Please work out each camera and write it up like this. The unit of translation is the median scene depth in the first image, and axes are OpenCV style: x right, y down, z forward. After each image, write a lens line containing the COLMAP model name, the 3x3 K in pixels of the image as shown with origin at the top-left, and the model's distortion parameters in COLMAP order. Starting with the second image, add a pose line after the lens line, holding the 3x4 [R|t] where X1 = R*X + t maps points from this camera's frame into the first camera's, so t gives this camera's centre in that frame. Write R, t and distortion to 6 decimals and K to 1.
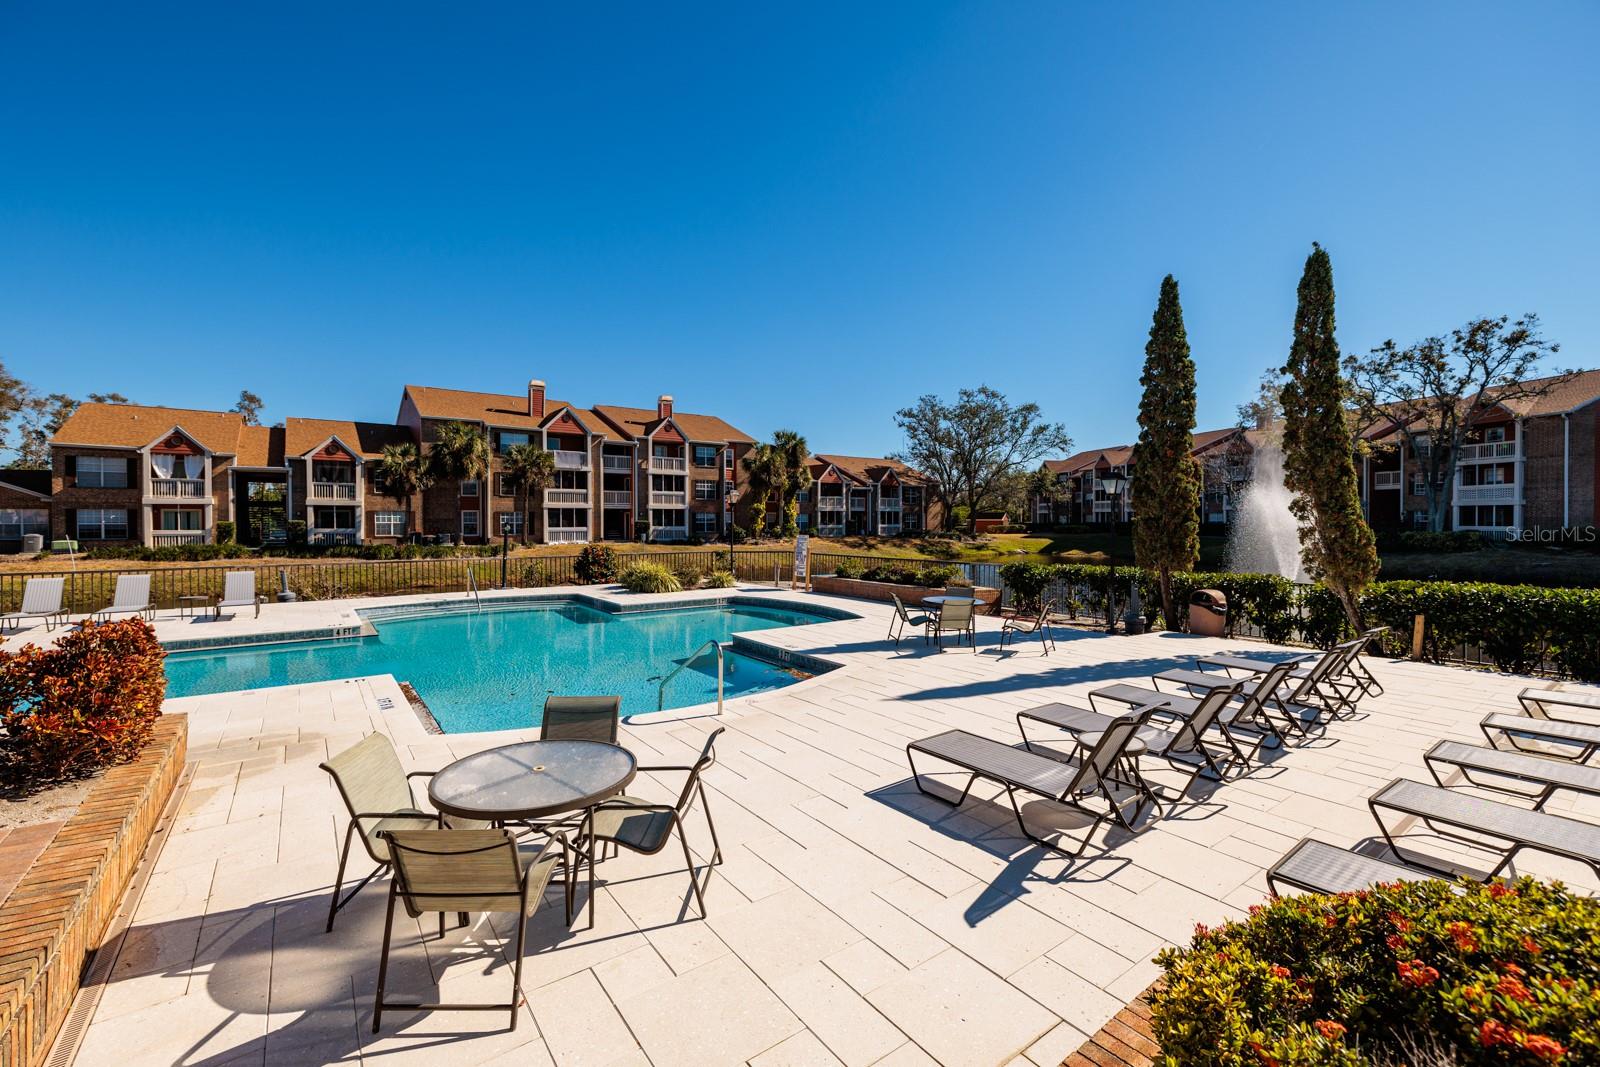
lens RADIAL K [[677.0, 0, 800.0], [0, 677.0, 522.8], [0, 0, 1]] dist [-0.001404, -0.000636]
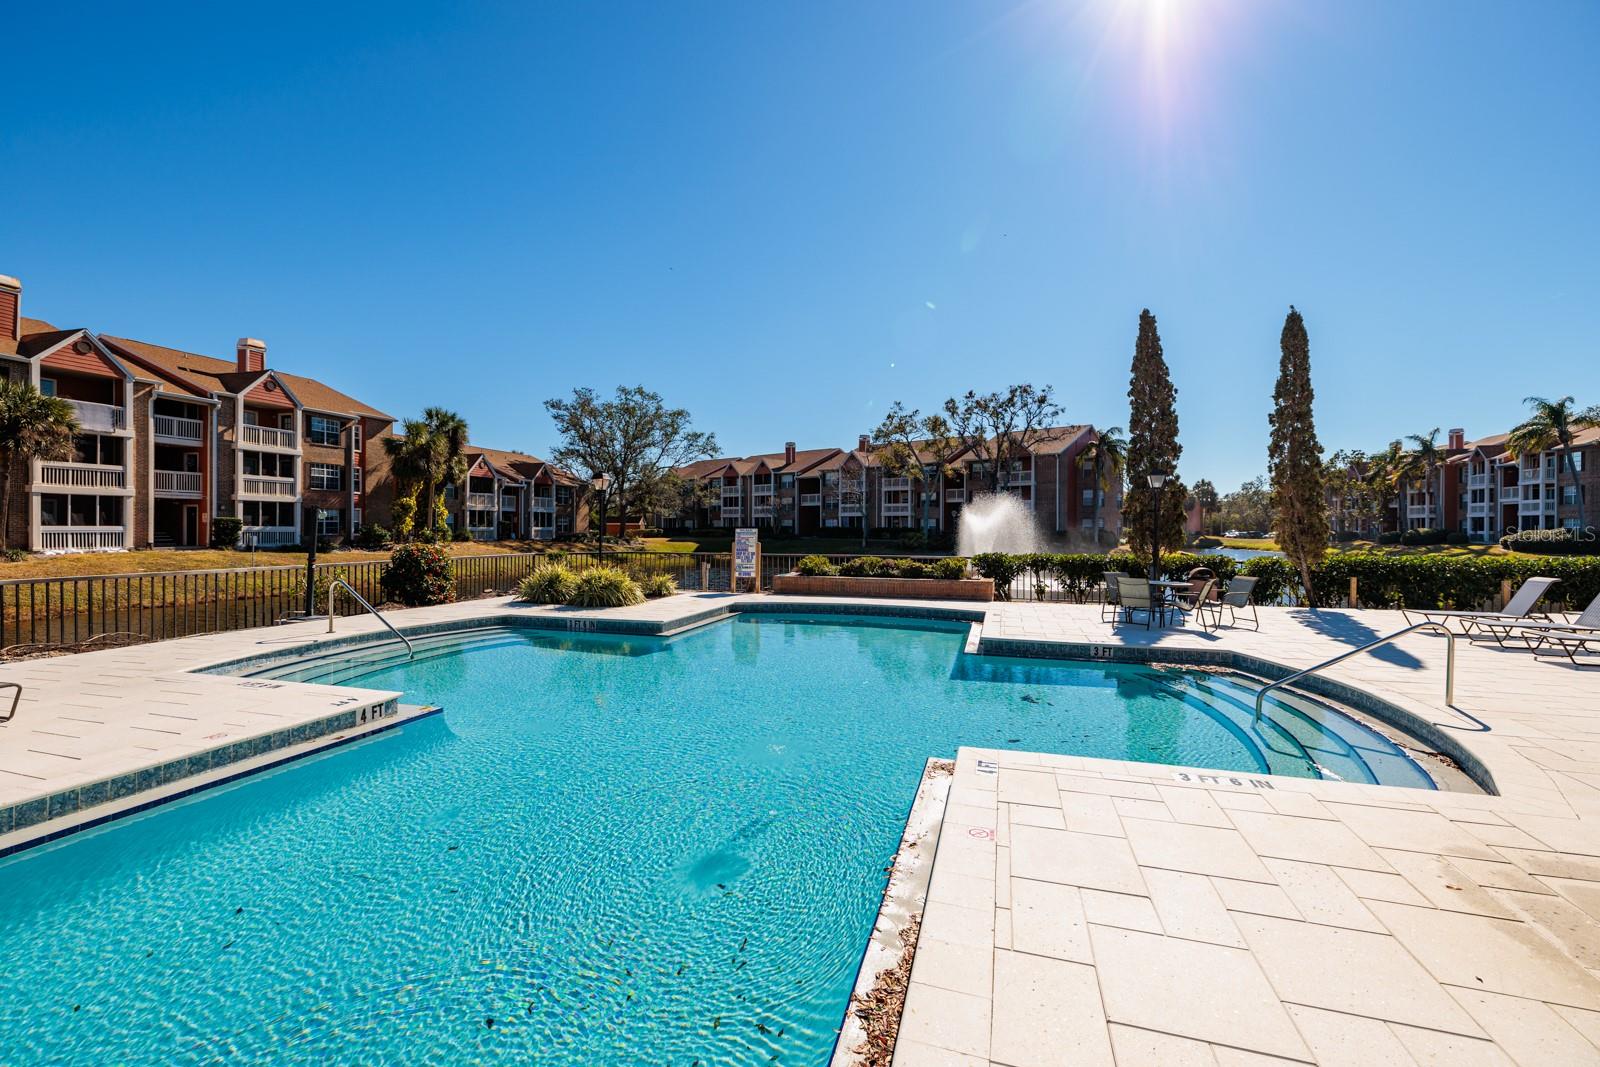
lens RADIAL K [[677.0, 0, 793.6], [0, 677.0, 528.6], [0, 0, 1]] dist [-0.001404, -0.000636]
pose [[0.795860, 0.004761, 0.605462, -0.183183], [-0.002934, 0.999988, -0.004006, 0.008582], [-0.605473, 0.001412, 0.795864, 0.113696]]
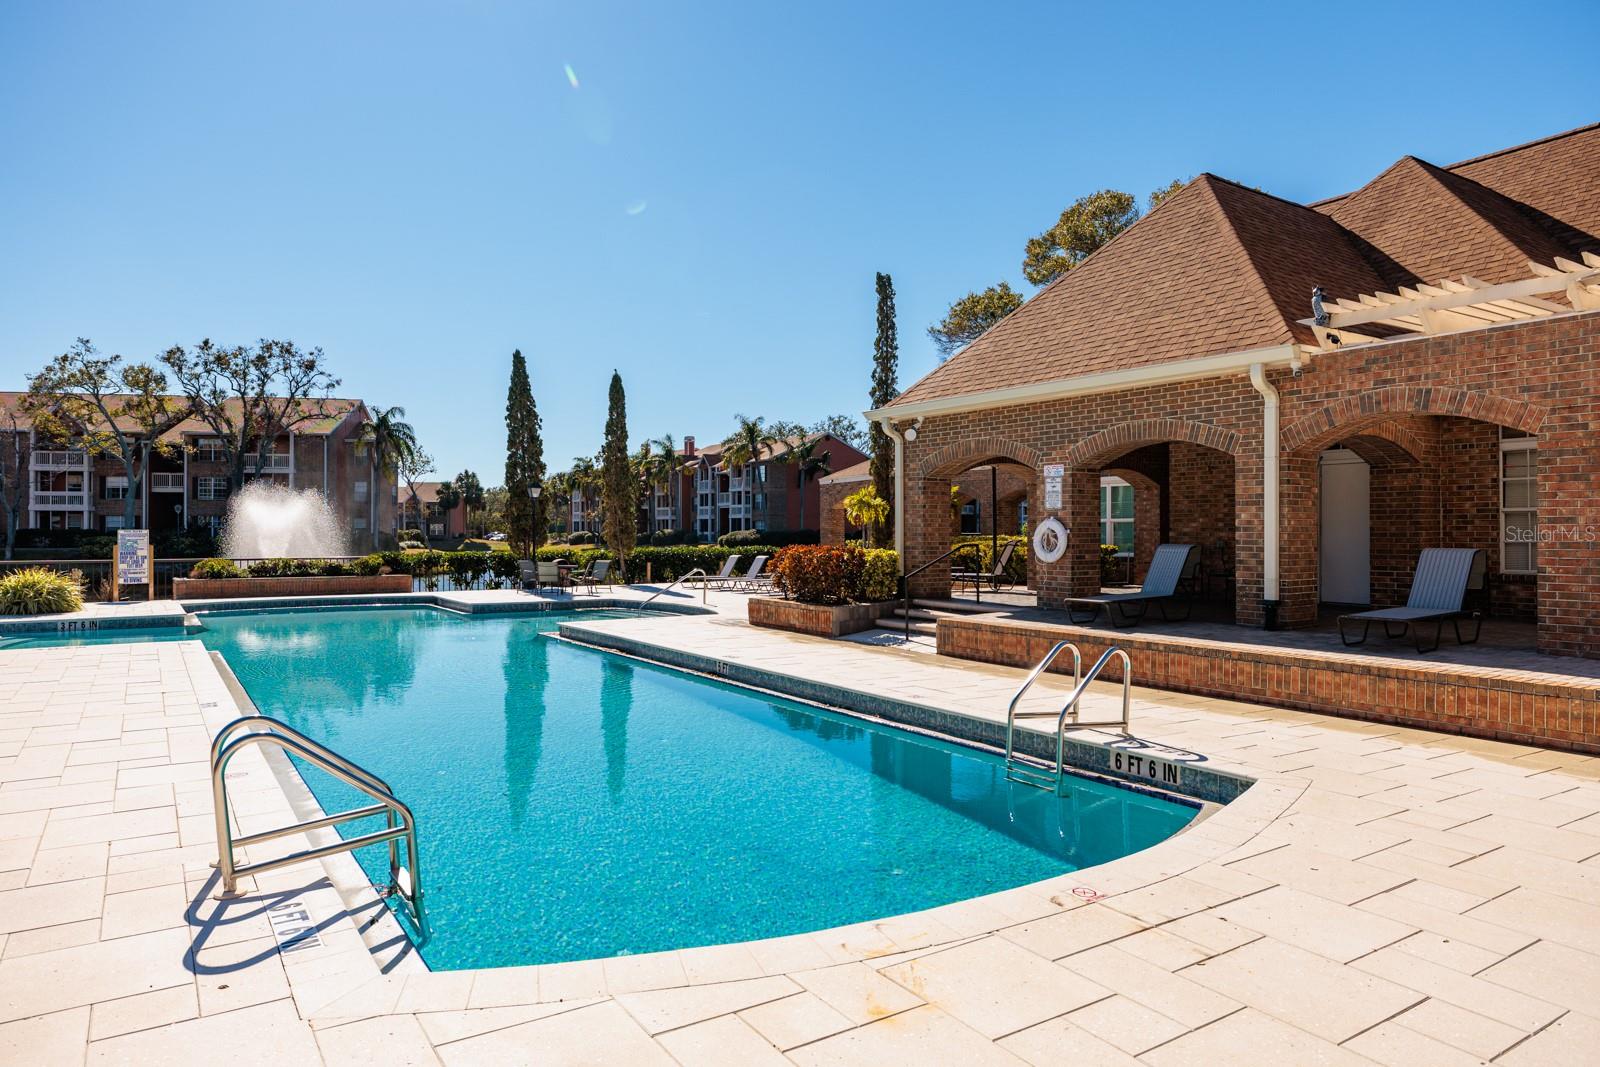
lens RADIAL K [[1009.8, 0, 796.1], [0, 1009.8, 533.5], [0, 0, 1]] dist [-0.008279, -0.000828]
pose [[0.035094, 0.001006, 0.999384, -0.440964], [0.003411, 0.999994, -0.001126, 0.010606], [-0.999378, 0.003449, 0.035091, 0.085302]]
